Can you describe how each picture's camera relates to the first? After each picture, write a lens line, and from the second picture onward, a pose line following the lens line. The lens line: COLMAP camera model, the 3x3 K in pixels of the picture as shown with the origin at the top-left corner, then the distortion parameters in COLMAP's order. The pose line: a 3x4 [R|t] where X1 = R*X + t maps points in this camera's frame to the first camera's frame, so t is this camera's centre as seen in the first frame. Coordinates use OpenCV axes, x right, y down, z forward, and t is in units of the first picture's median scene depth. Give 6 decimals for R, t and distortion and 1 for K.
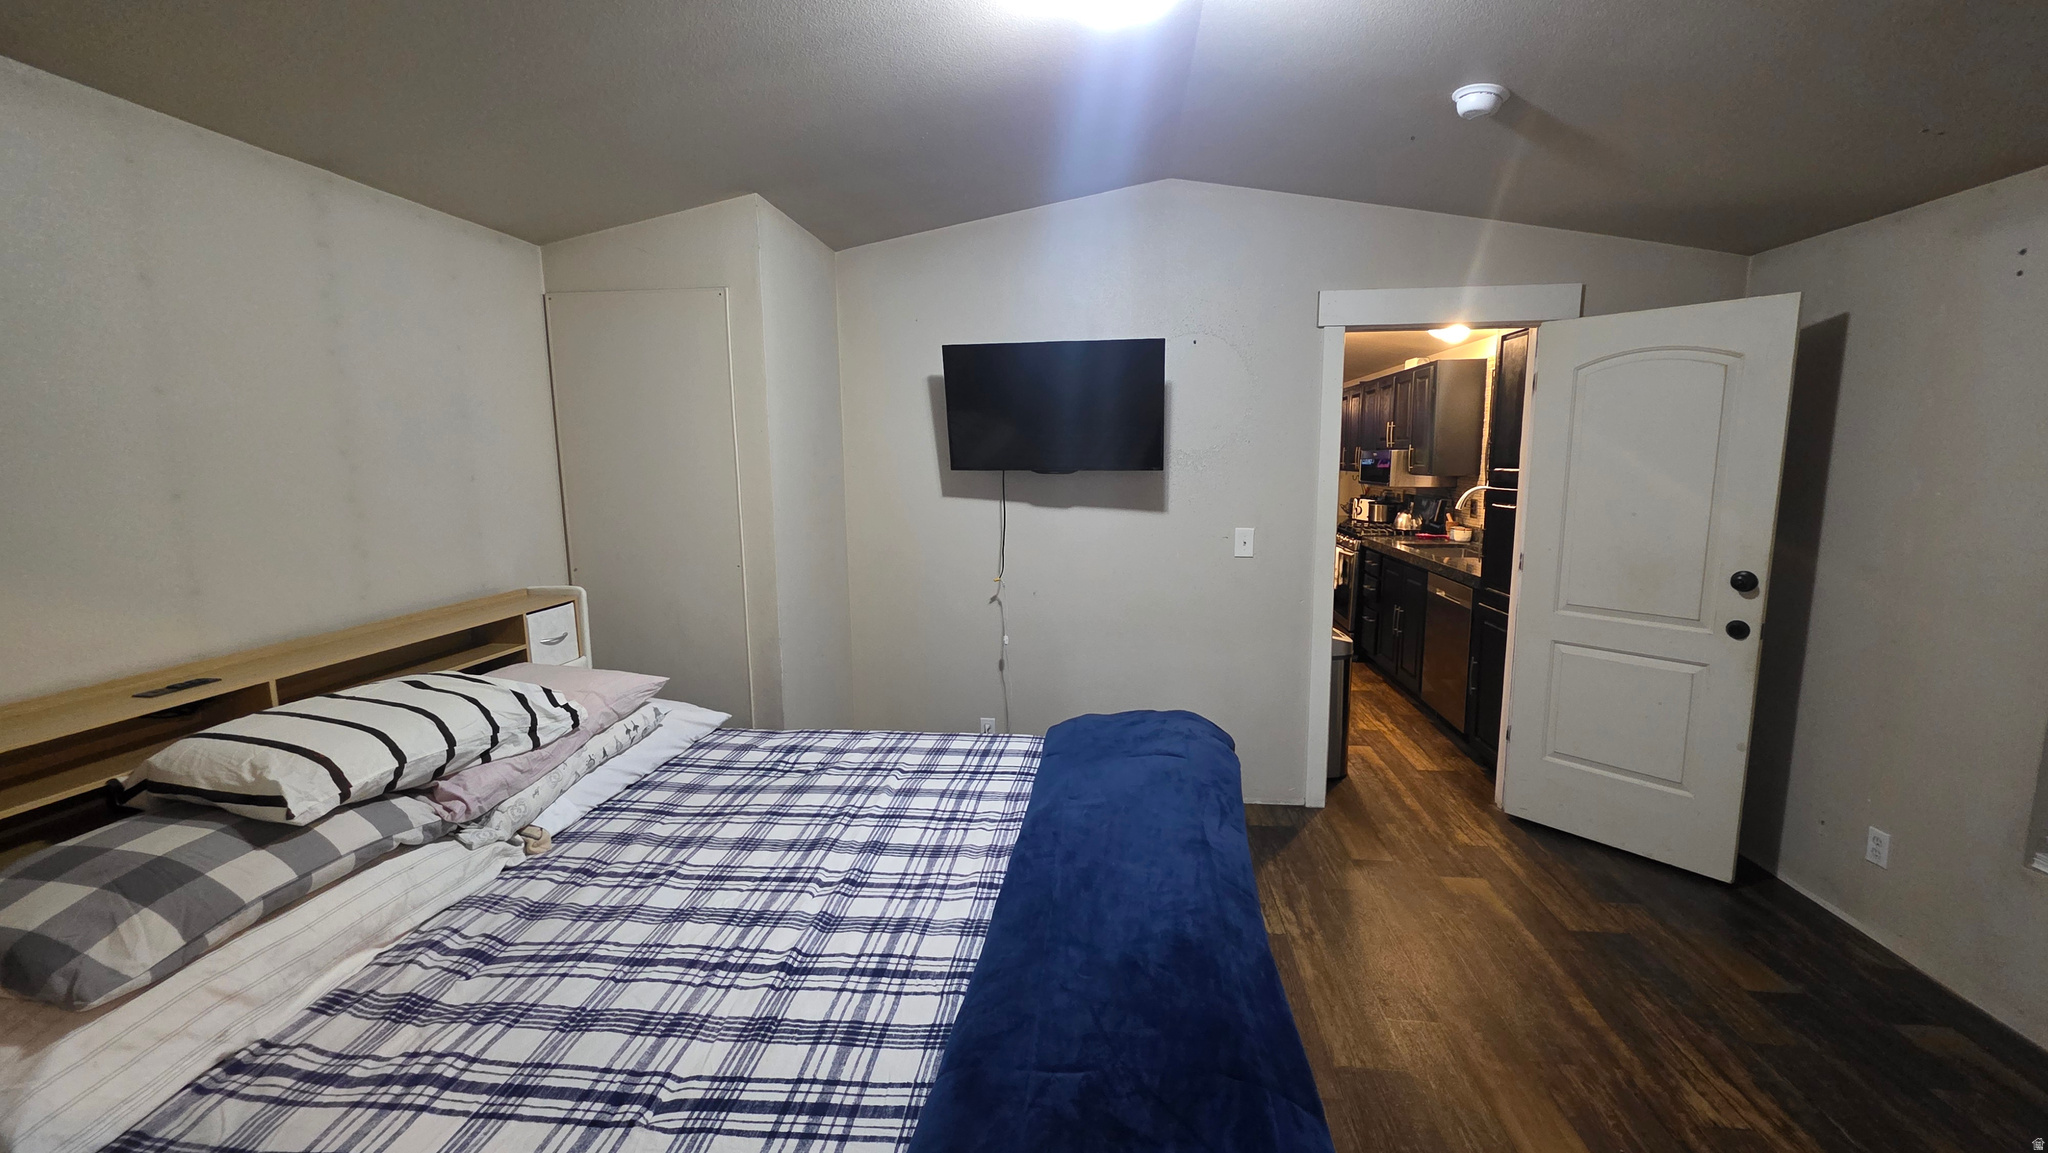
lens RADIAL K [[821.1, 0, 1031.0], [0, 821.1, 569.5], [0, 0, 1]] dist [0.001435, -0.000243]
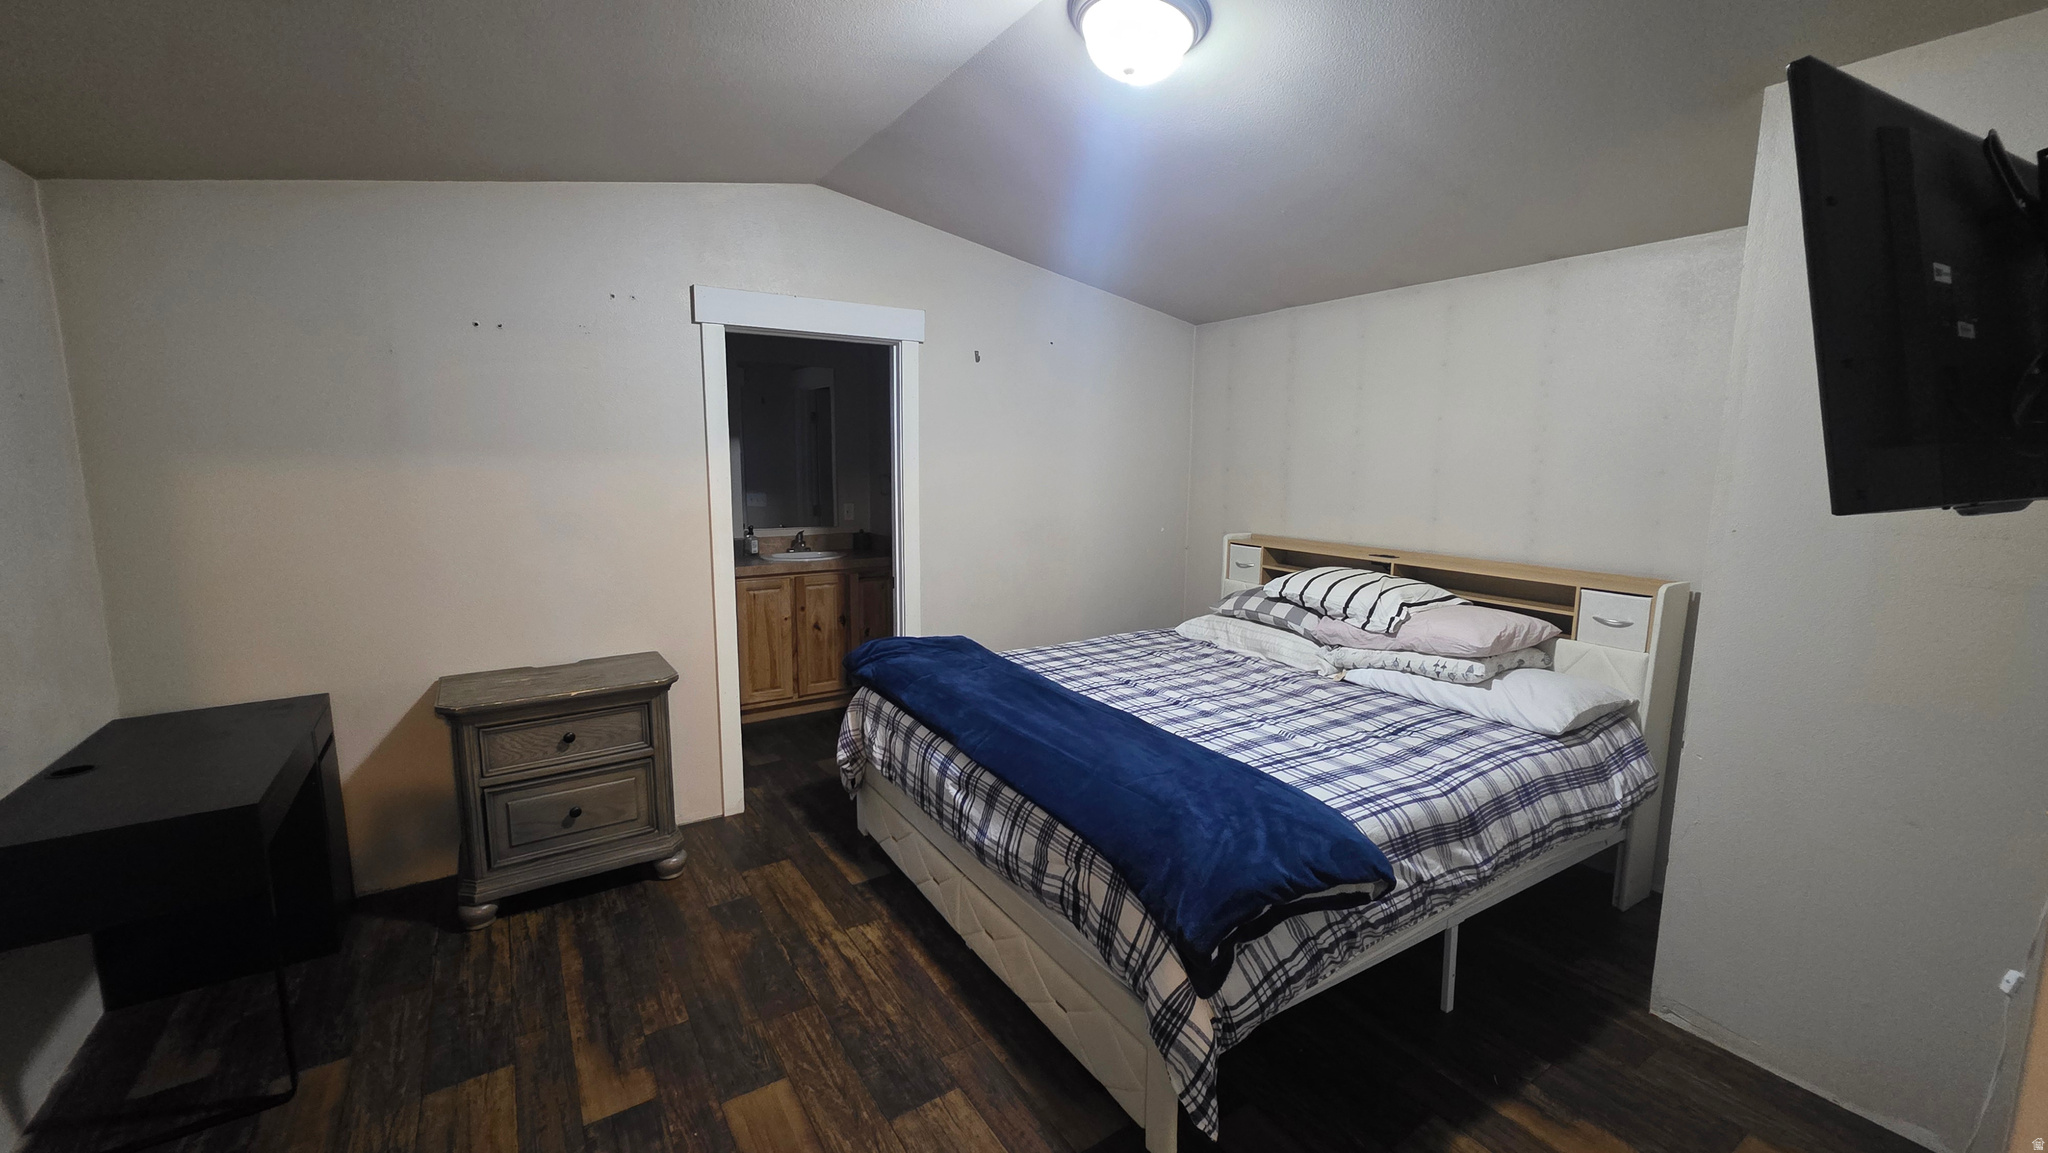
lens RADIAL K [[821.1, 0, 1031.0], [0, 821.1, 569.5], [0, 0, 1]] dist [0.001435, -0.000243]
pose [[-0.774274, 0.098005, -0.625216, 0.883253], [-0.084162, 0.963214, 0.255215, -0.249900], [0.627229, 0.250226, -0.737544, 1.657624]]
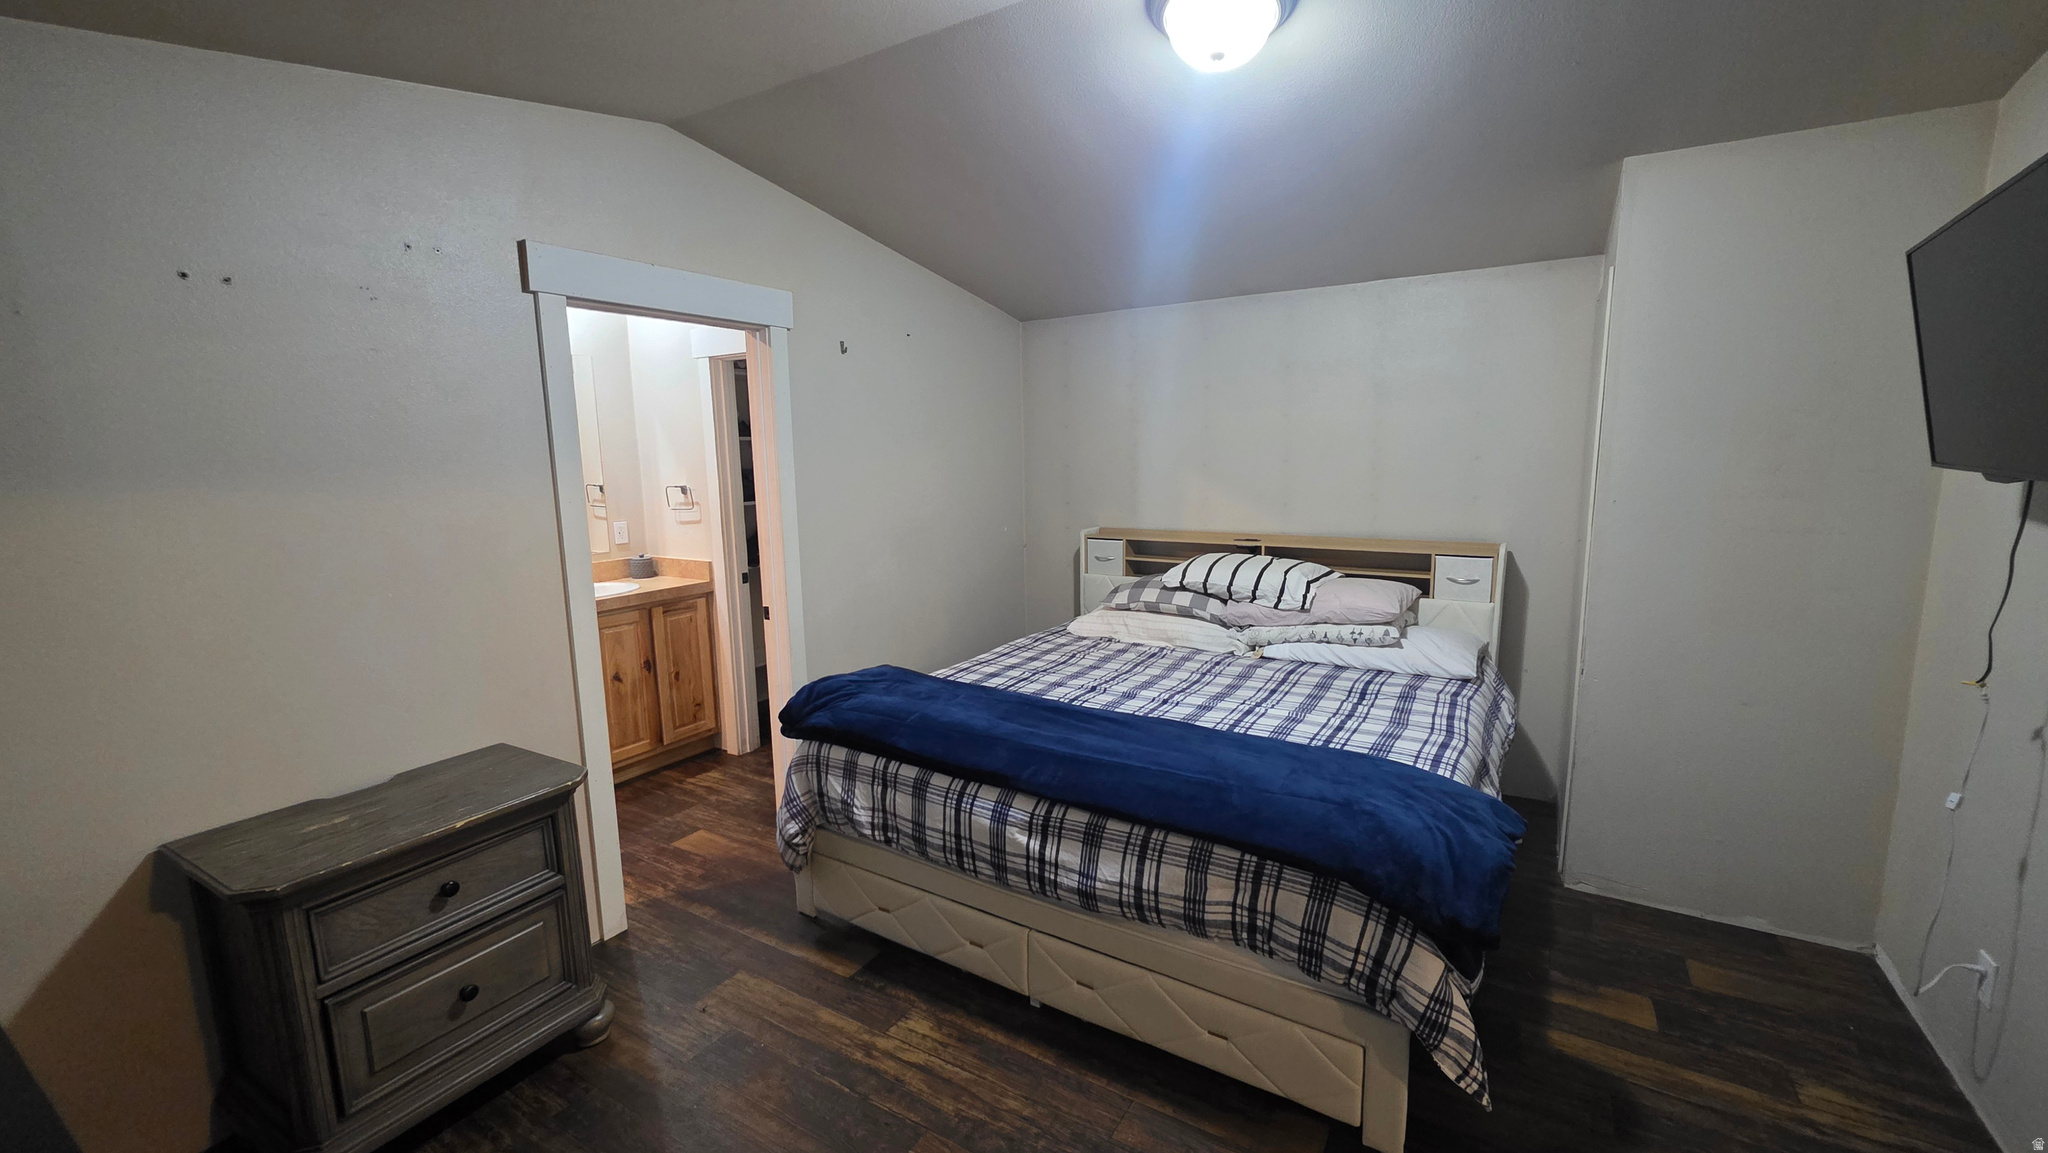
lens RADIAL K [[821.1, 0, 1031.0], [0, 821.1, 569.5], [0, 0, 1]] dist [0.001435, -0.000243]
pose [[-0.423747, 0.156169, -0.892216, 1.152618], [-0.102779, 0.970373, 0.218663, -0.194371], [0.899930, 0.184359, -0.395142, 1.134688]]
